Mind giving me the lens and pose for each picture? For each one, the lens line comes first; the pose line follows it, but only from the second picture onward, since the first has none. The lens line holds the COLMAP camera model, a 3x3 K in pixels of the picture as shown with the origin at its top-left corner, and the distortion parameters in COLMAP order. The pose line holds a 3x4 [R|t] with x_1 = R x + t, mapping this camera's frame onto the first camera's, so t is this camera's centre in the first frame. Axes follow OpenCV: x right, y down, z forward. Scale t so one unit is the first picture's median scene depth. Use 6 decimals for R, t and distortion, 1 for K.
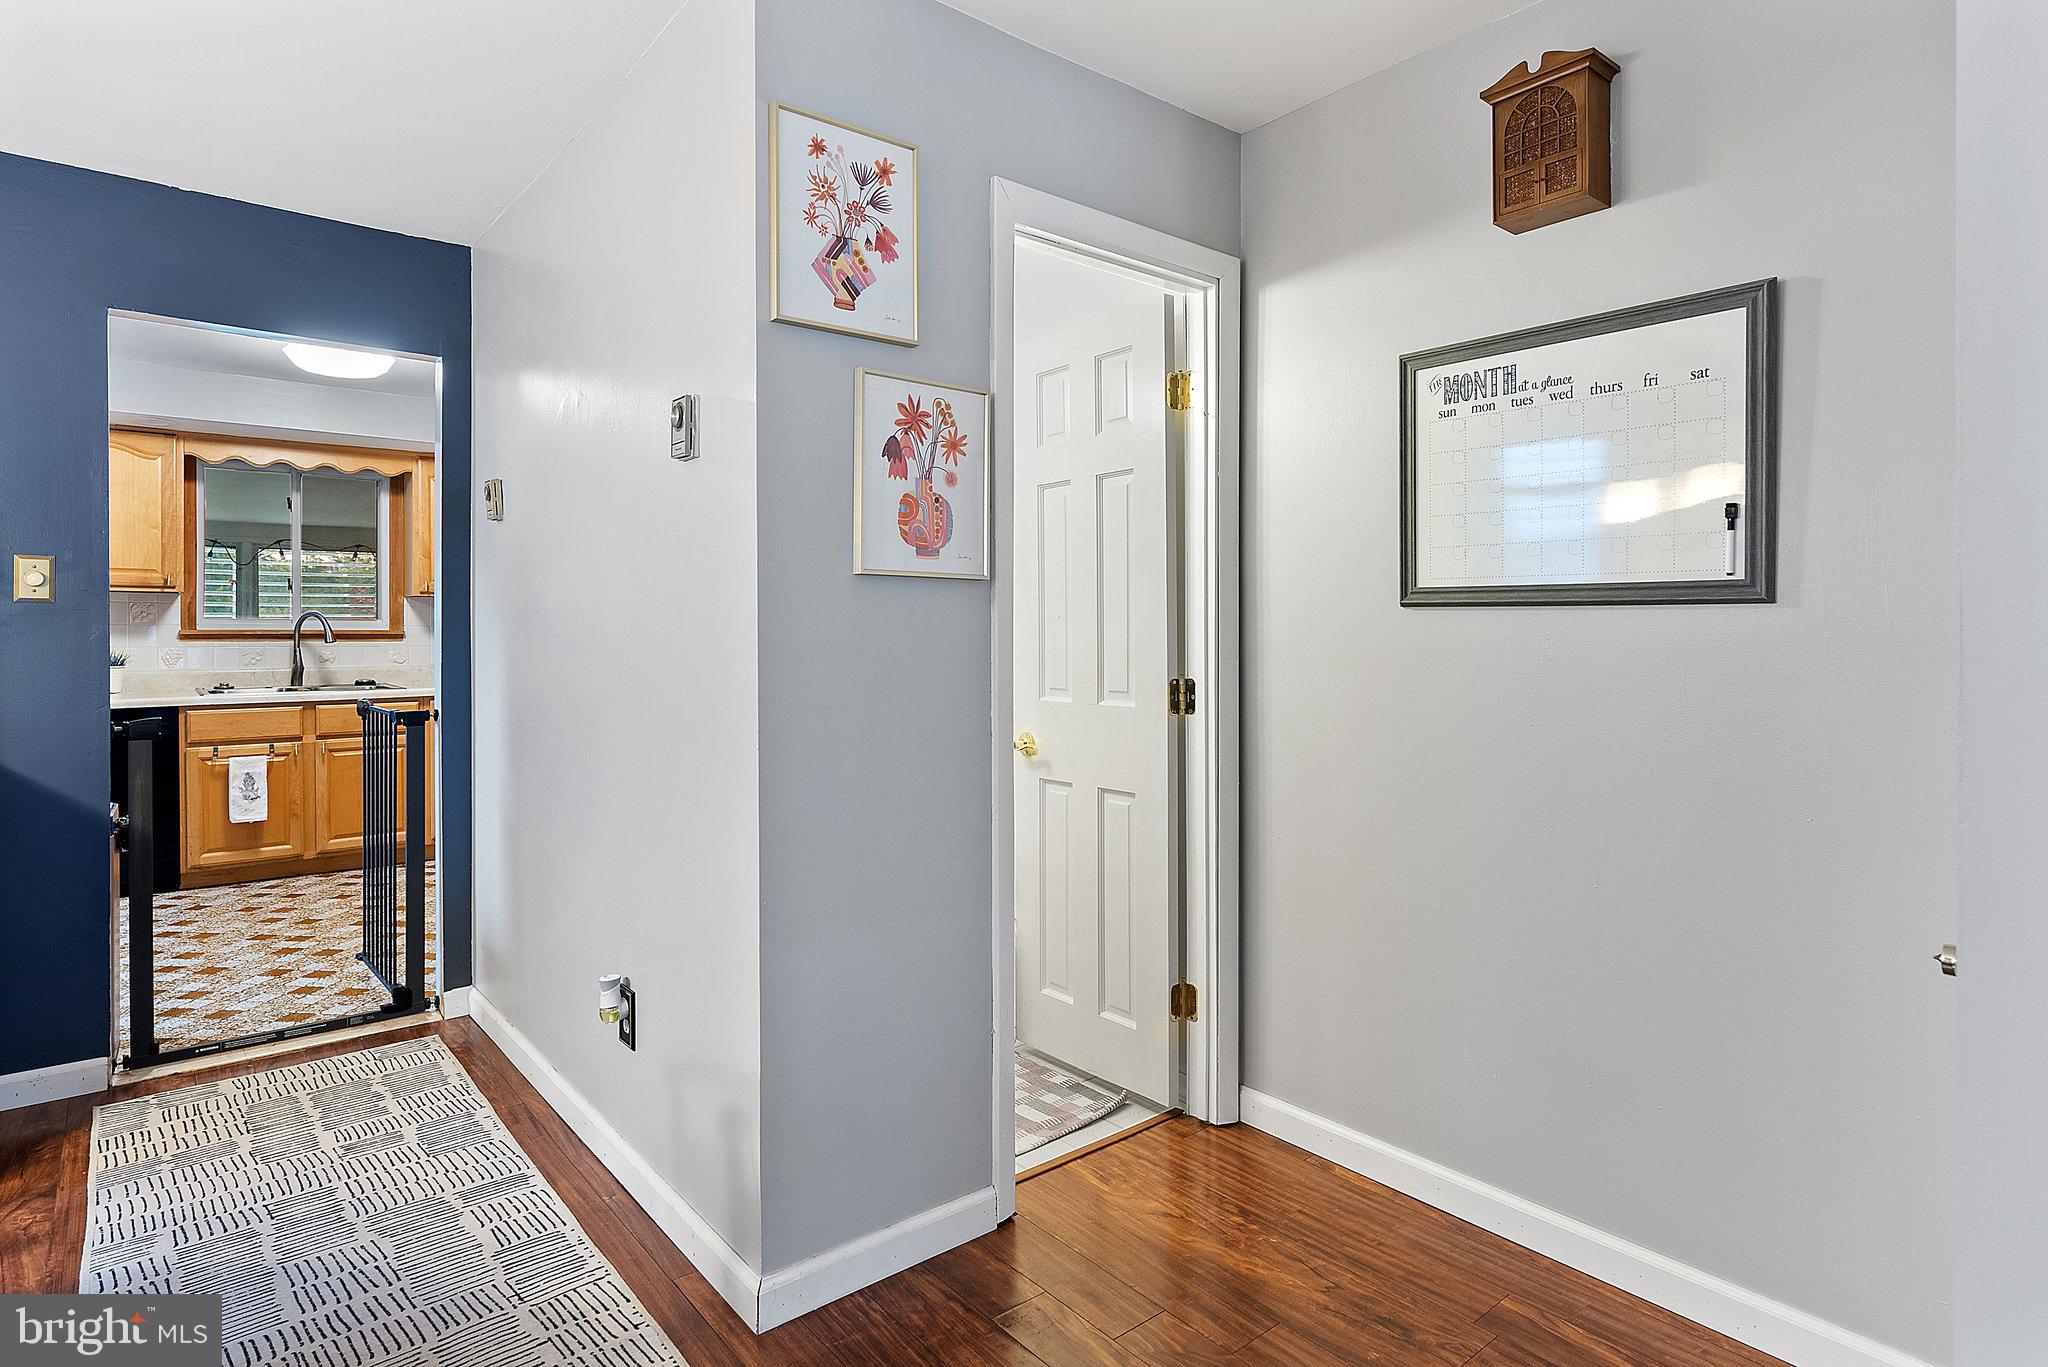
lens RADIAL K [[1083.2, 0, 1043.5], [0, 1083.2, 638.7], [0, 0, 1]] dist [-0.011263, 0.004290]
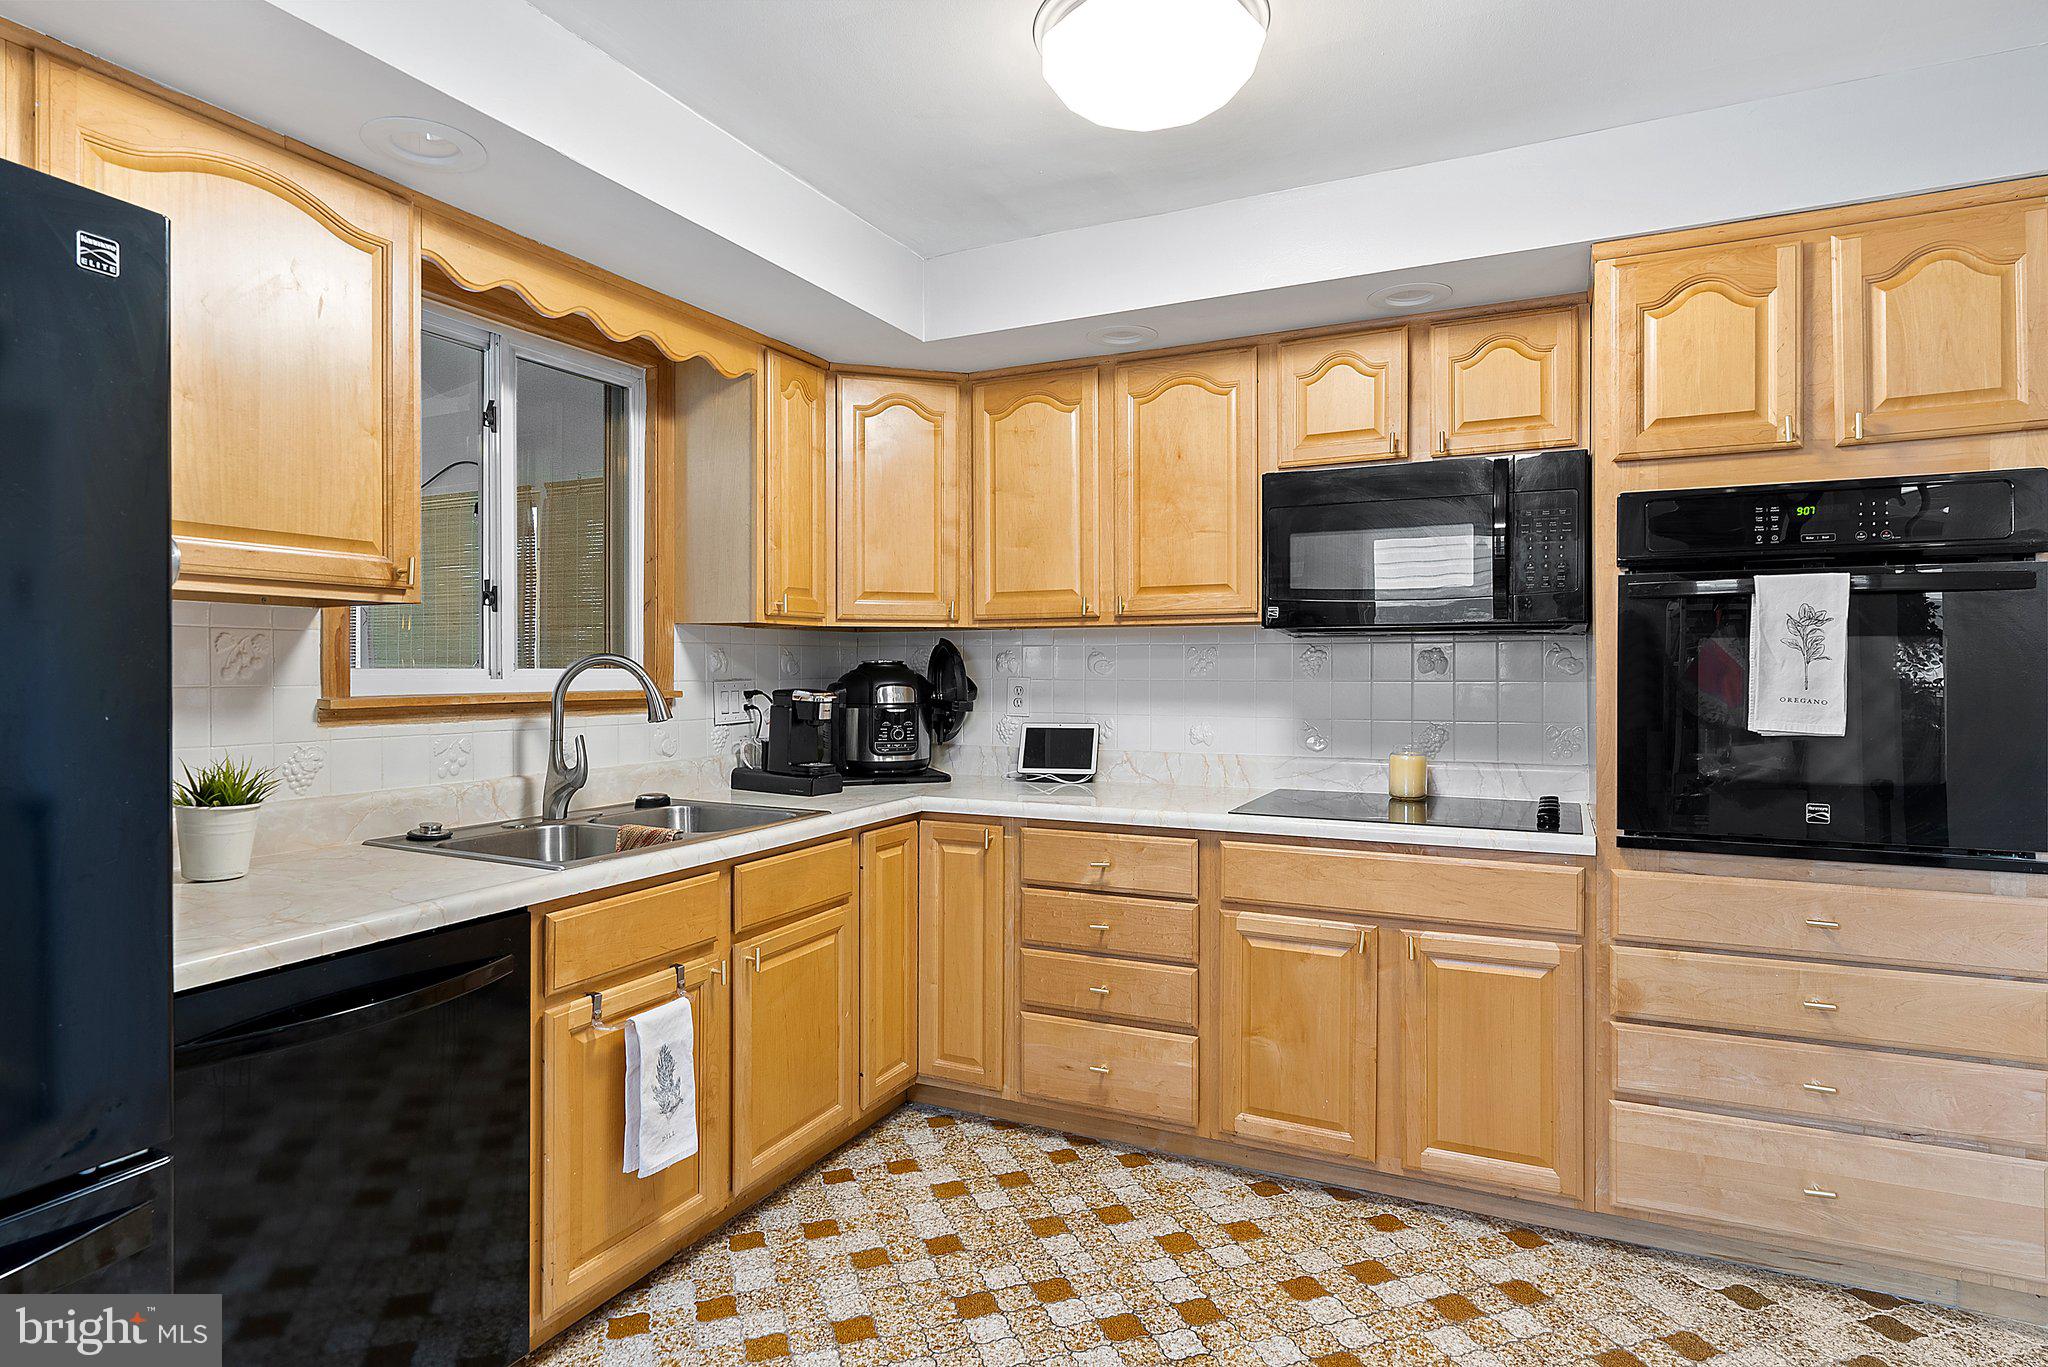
lens RADIAL K [[1098.8, 0, 1029.6], [0, 1098.8, 676.5], [0, 0, 1]] dist [-0.010976, 0.006135]
pose [[0.913023, -0.003850, 0.407890, -1.125107], [0.003133, 0.999992, 0.002426, -0.025181], [-0.407896, -0.000937, 0.913028, 0.809708]]
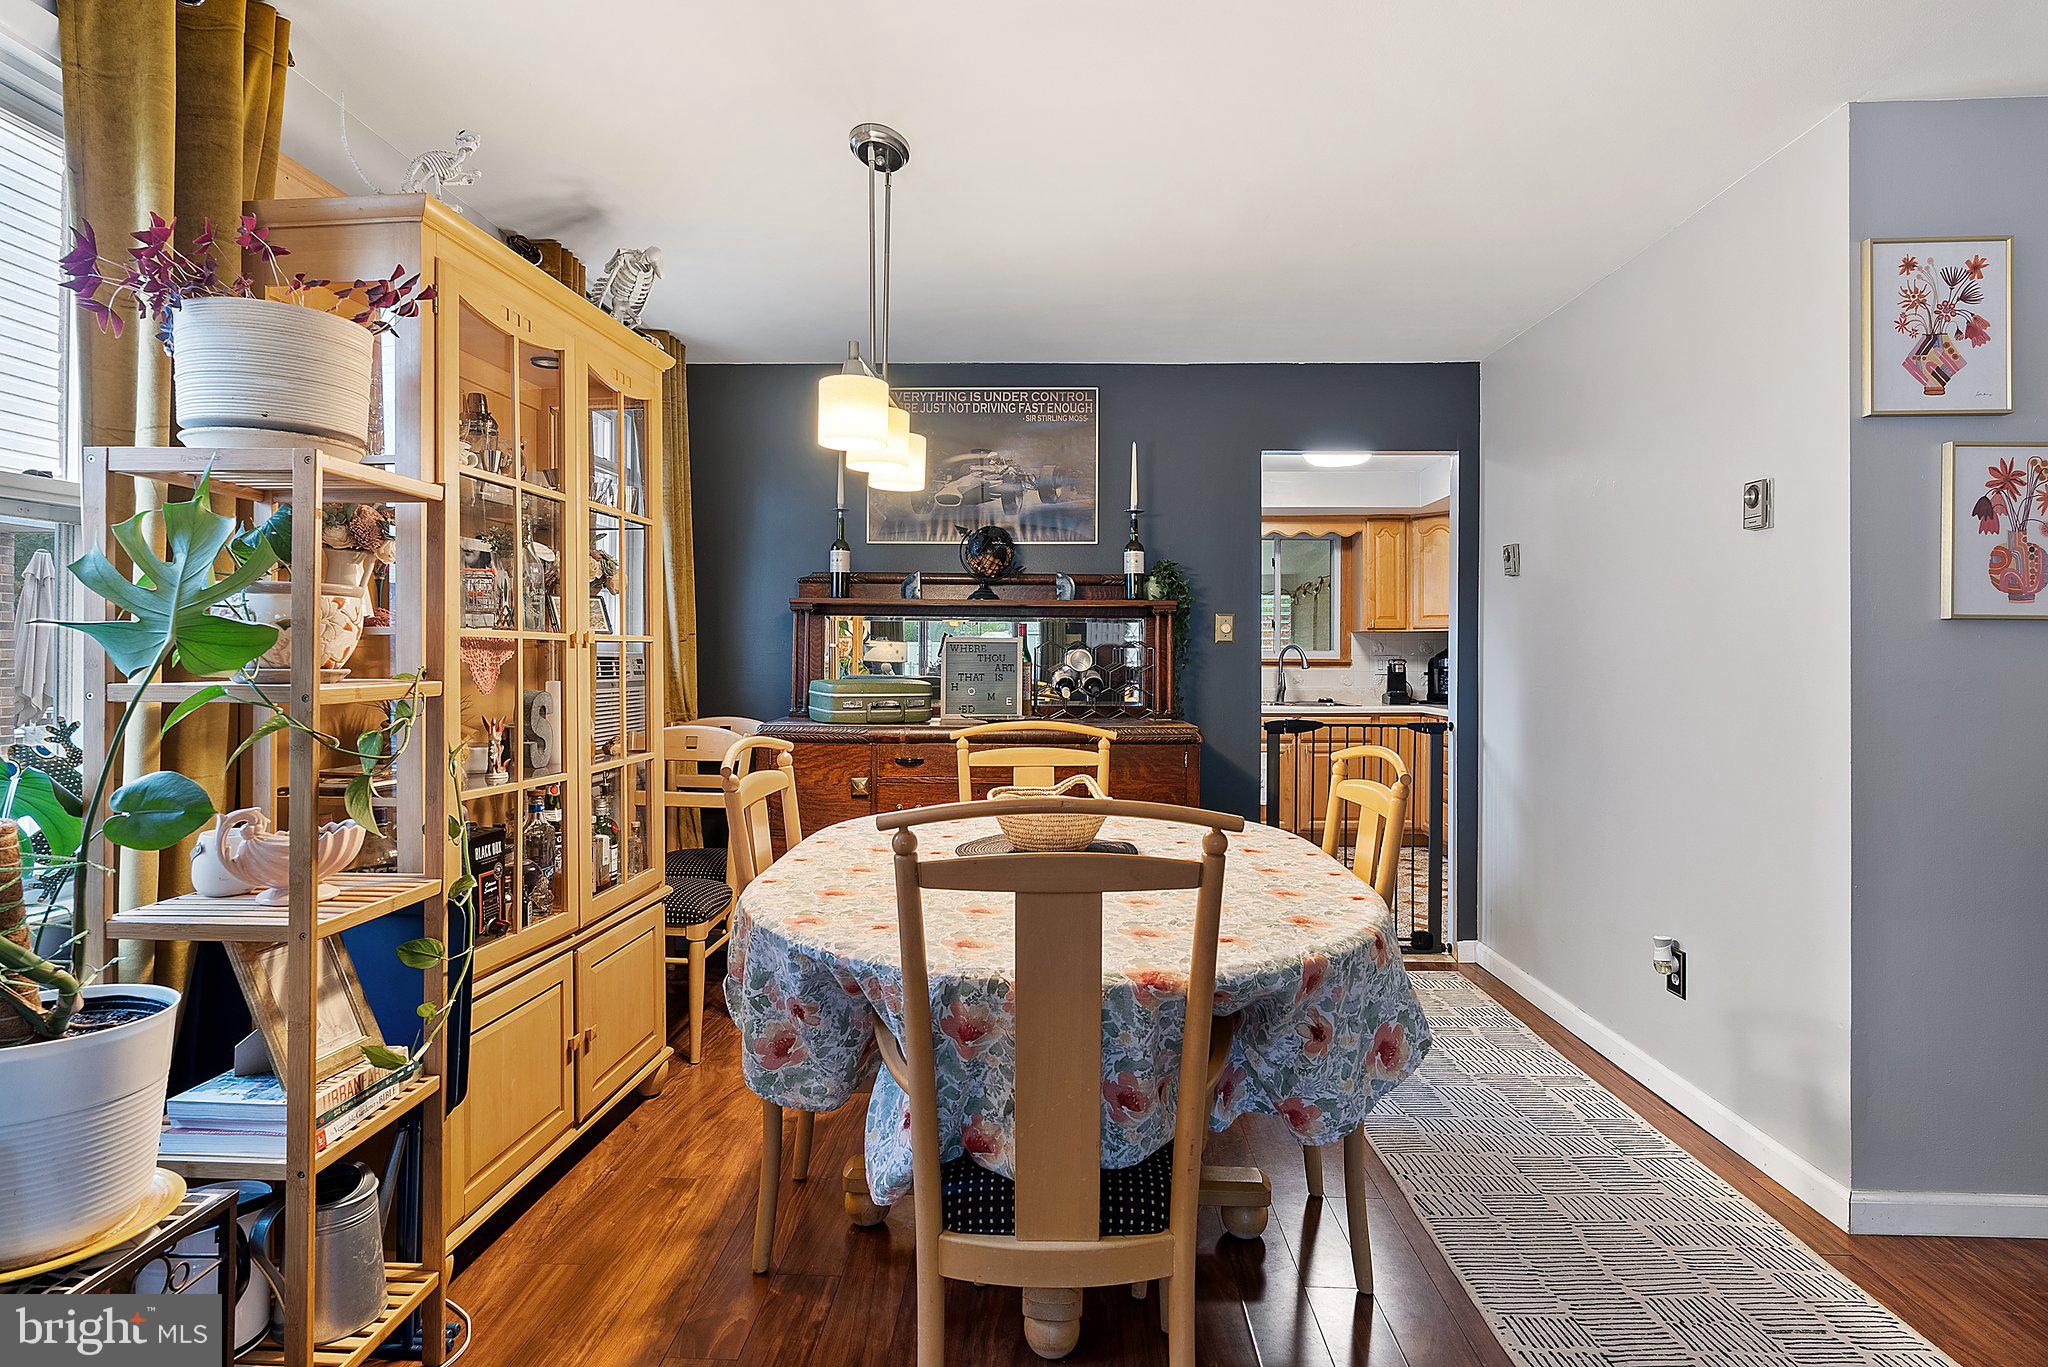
lens RADIAL K [[1083.2, 0, 997.1], [0, 1083.2, 653.9], [0, 0, 1]] dist [-0.011263, 0.004290]
pose [[0.734852, 0.001353, -0.678226, -0.082495], [-0.008118, 0.999944, -0.006801, -0.003606], [0.678179, 0.010503, 0.734822, -0.328718]]
